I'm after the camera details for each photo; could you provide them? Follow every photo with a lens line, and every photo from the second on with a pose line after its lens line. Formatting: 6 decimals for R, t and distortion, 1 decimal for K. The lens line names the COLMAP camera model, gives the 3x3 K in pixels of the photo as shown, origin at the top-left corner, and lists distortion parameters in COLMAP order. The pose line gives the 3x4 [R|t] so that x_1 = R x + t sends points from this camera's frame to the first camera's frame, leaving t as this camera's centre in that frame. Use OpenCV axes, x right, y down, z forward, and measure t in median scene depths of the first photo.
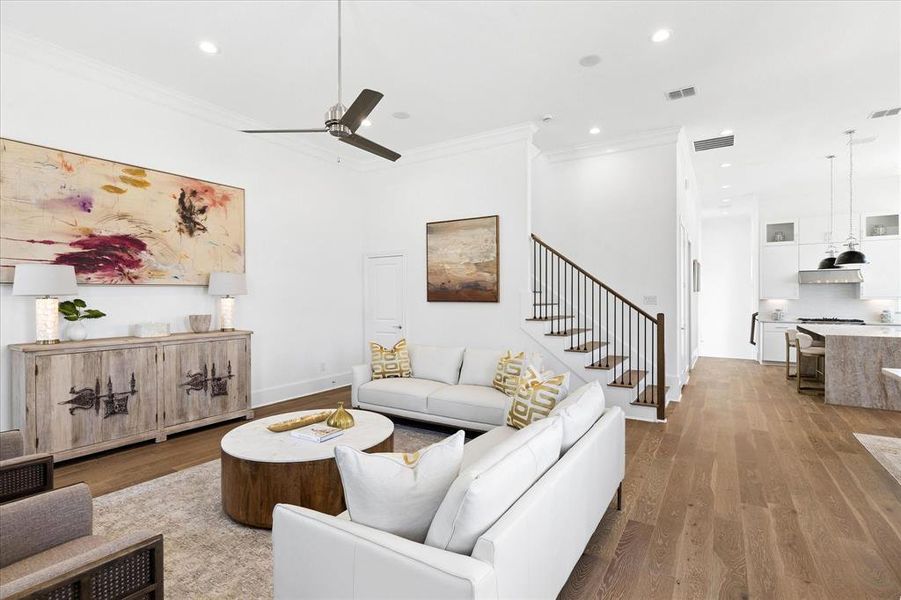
lens RADIAL K [[427.7, 0, 447.5], [0, 427.7, 296.8], [0, 0, 1]] dist [-0.002450, 0.000236]
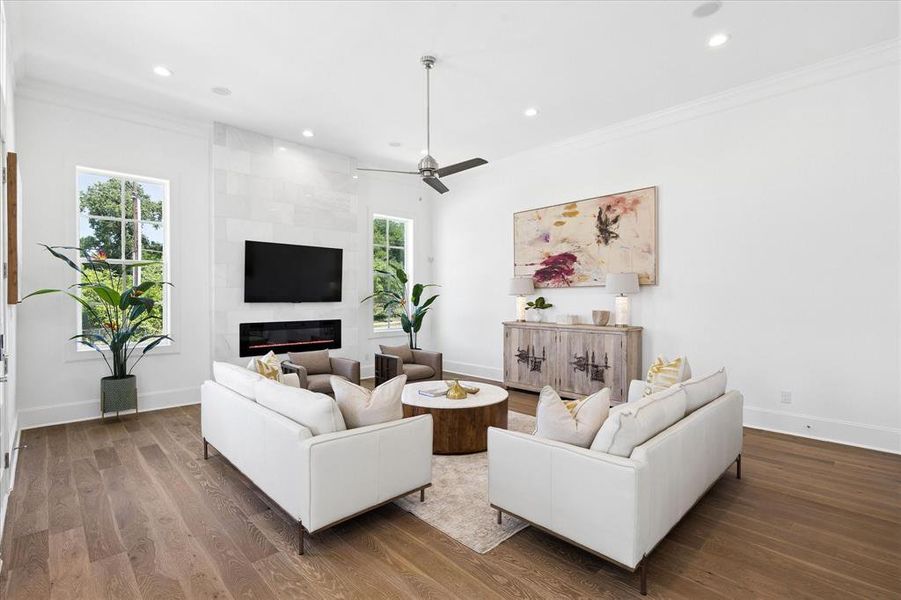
lens RADIAL K [[427.7, 0, 455.9], [0, 427.7, 299.6], [0, 0, 1]] dist [-0.002450, 0.000236]
pose [[-0.225529, 0.009527, -0.974190, 0.730694], [0.003064, 0.999954, 0.009070, -0.000593], [0.974232, -0.000939, -0.225547, 0.952775]]
